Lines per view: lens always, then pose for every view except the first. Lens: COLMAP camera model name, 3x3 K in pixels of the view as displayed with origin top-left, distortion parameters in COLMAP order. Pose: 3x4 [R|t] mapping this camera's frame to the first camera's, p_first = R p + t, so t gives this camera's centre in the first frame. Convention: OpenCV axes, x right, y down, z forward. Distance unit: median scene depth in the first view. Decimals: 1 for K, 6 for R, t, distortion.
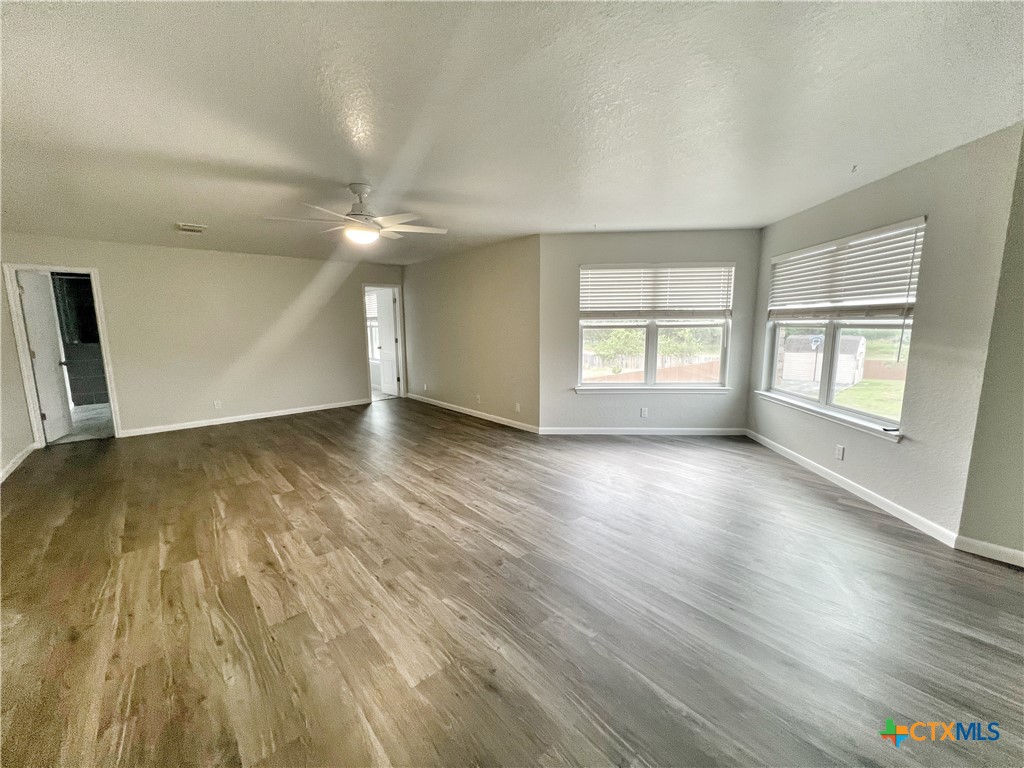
lens RADIAL K [[411.7, 0, 509.0], [0, 411.7, 381.0], [0, 0, 1]] dist [0.002009, -0.000003]
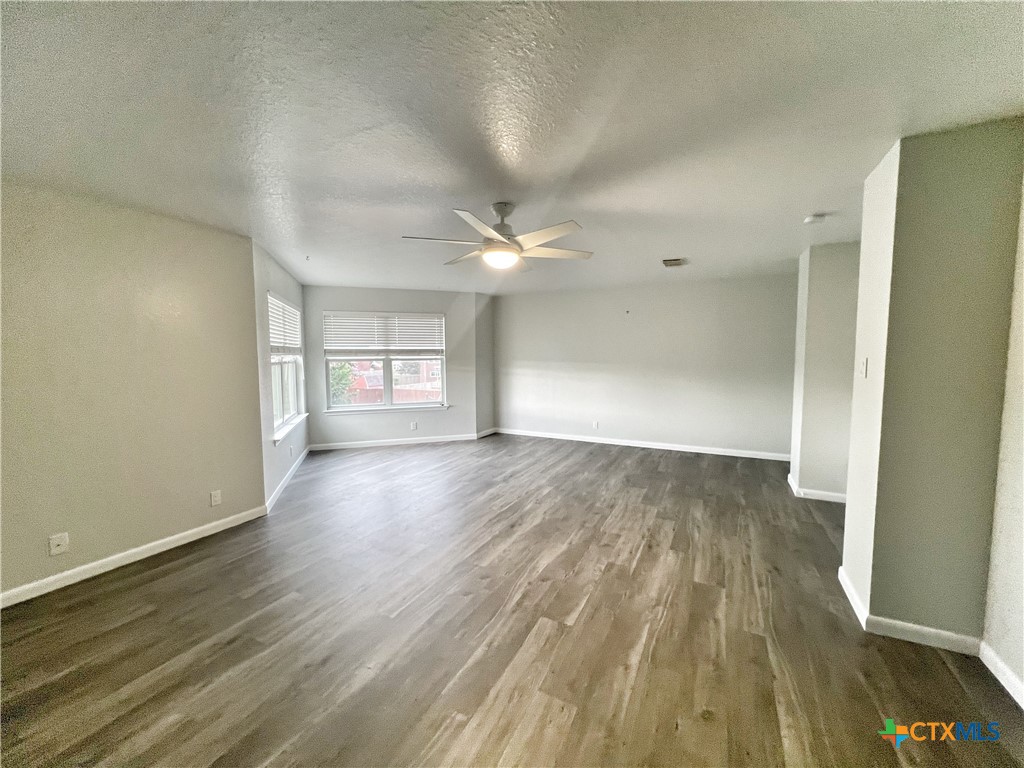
lens RADIAL K [[411.7, 0, 513.1], [0, 411.7, 385.0], [0, 0, 1]] dist [0.002009, -0.000003]
pose [[-0.379733, -0.059164, 0.923202, -1.354313], [0.137809, 0.983200, 0.119692, -0.216052], [-0.914774, 0.172676, -0.365200, 1.532917]]
